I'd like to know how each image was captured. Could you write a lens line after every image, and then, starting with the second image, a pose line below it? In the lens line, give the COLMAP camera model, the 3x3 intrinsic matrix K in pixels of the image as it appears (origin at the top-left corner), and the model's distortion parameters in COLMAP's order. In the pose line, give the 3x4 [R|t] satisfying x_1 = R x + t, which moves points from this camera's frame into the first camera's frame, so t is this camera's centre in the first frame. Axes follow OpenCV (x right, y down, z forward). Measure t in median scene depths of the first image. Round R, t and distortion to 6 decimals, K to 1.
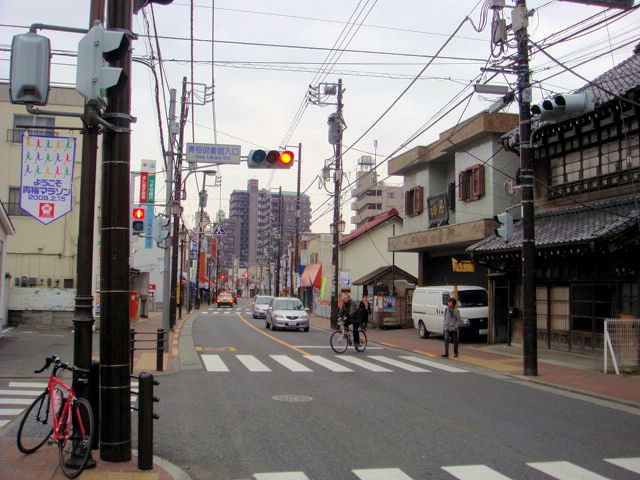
lens RADIAL K [[691.6, 0, 320.0], [0, 691.6, 240.0], [0, 0, 1]] dist [-0.129937, -0.002368]
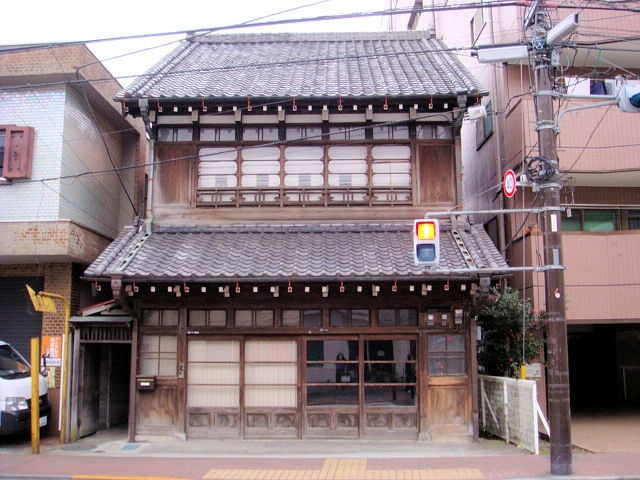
lens RADIAL K [[691.6, 0, 320.0], [0, 691.6, 240.0], [0, 0, 1]] dist [-0.129937, -0.002368]
pose [[0.321198, 0.138418, 0.936842, -0.264253], [-0.054108, 0.990327, -0.127769, 0.054524], [-0.945465, -0.009652, 0.325581, 0.732421]]
